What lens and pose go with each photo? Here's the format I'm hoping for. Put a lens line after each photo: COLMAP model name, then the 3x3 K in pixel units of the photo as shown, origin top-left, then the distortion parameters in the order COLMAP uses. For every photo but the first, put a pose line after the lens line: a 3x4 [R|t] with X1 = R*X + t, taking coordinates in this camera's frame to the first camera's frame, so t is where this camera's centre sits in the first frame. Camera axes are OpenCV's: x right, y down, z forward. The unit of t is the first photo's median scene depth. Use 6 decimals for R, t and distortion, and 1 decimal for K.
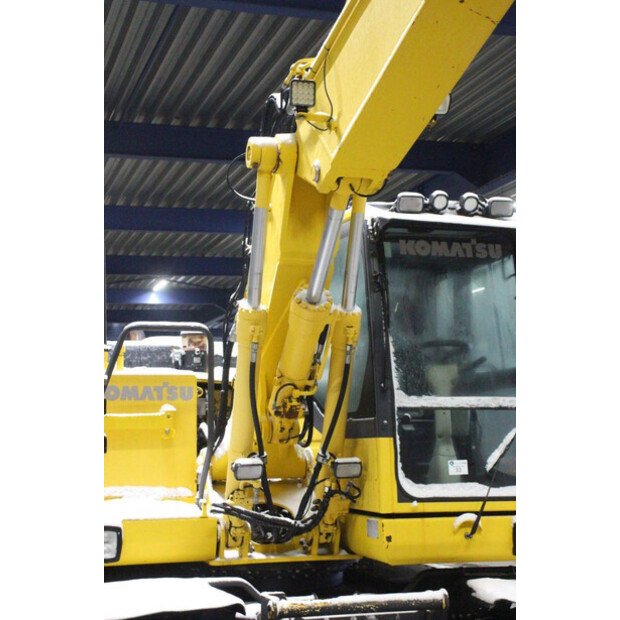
lens RADIAL K [[1033.4, 0, 310.0], [0, 1033.4, 310.0], [0, 0, 1]] dist [0.157005, 0.032845]
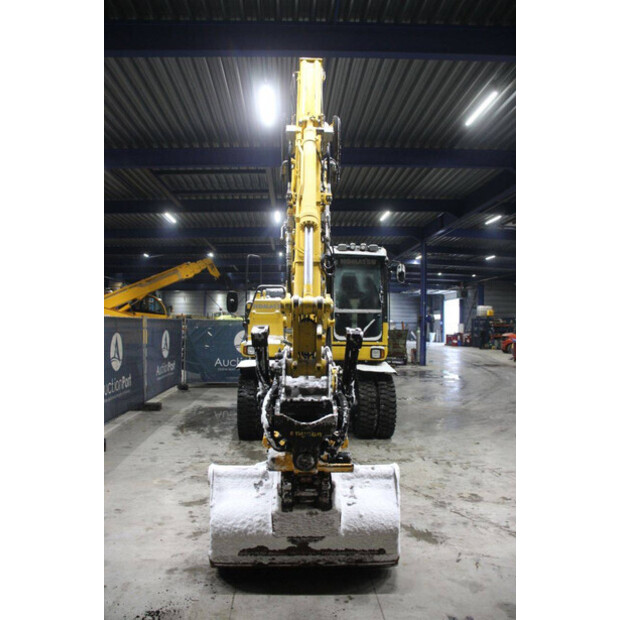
lens RADIAL K [[507.4, 0, 314.7], [0, 507.4, 309.8], [0, 0, 1]] dist [-0.175944, 0.159254]
pose [[0.962696, 0.013656, -0.270242, 0.439564], [0.013286, 0.995135, 0.097617, -0.067727], [0.270260, -0.097566, 0.957831, -0.514902]]
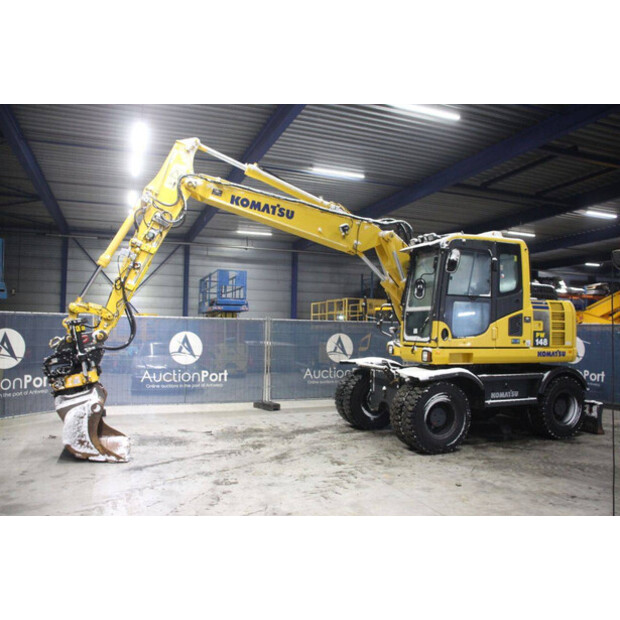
lens RADIAL K [[507.4, 0, 314.7], [0, 507.4, 309.8], [0, 0, 1]] dist [-0.175944, 0.159254]
pose [[0.051234, -0.024642, -0.998383, 1.532428], [0.110648, 0.993681, -0.018848, 0.085303], [0.992538, -0.109504, 0.053637, 0.633704]]
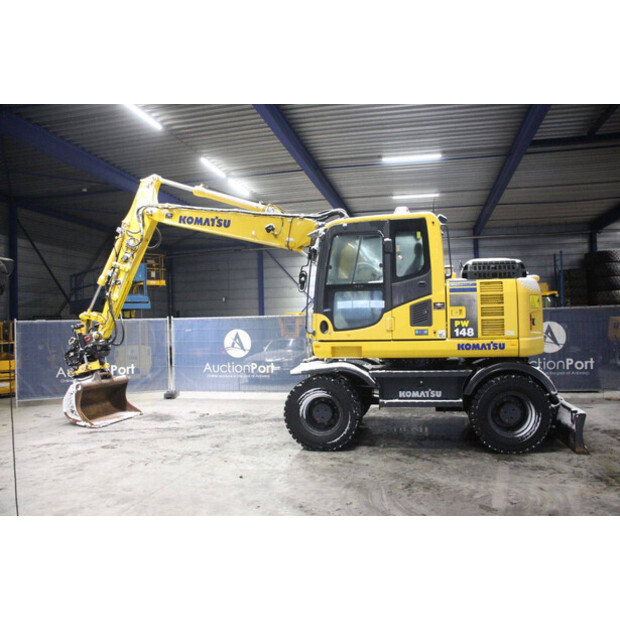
lens RADIAL K [[507.4, 0, 314.7], [0, 507.4, 309.8], [0, 0, 1]] dist [-0.175944, 0.159254]
pose [[-0.516216, 0.001714, -0.856457, 1.333992], [0.137945, 0.987108, -0.081169, 0.219849], [0.845276, -0.160045, -0.509798, 1.671933]]
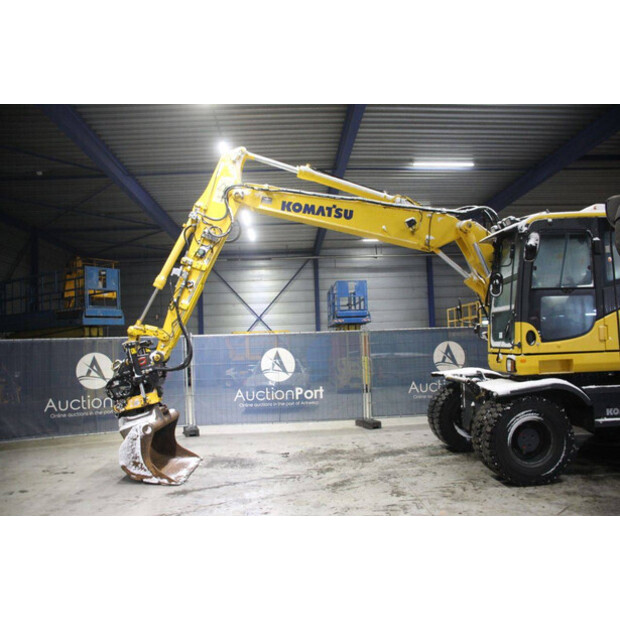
lens RADIAL K [[516.5, 0, 315.6], [0, 516.5, 310.2], [0, 0, 1]] dist [-0.175372, 0.166655]
pose [[-0.268582, -0.037342, -0.962533, 1.393489], [0.159276, 0.983772, -0.082609, 0.119925], [0.949997, -0.175496, -0.258276, 0.886901]]
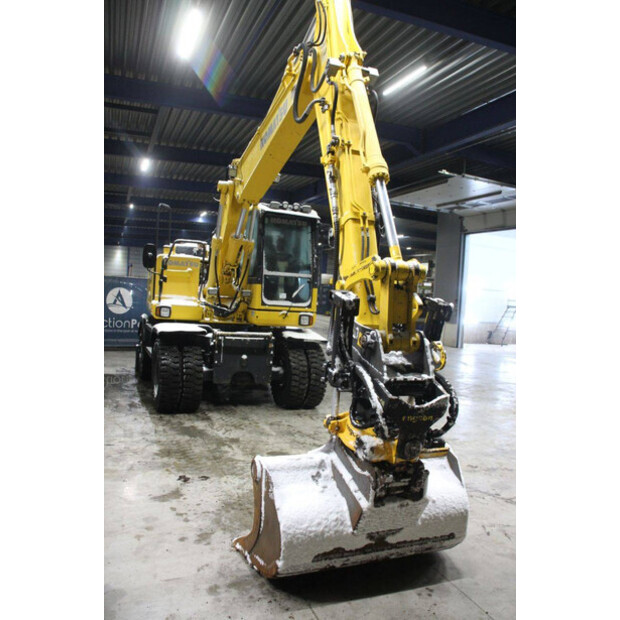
lens RADIAL K [[507.4, 0, 314.7], [0, 507.4, 309.8], [0, 0, 1]] dist [-0.175944, 0.159254]
pose [[0.994917, 0.070594, 0.071813, 0.129273], [-0.081278, 0.983961, 0.158788, -0.048807], [-0.059452, -0.163818, 0.984698, -0.450942]]
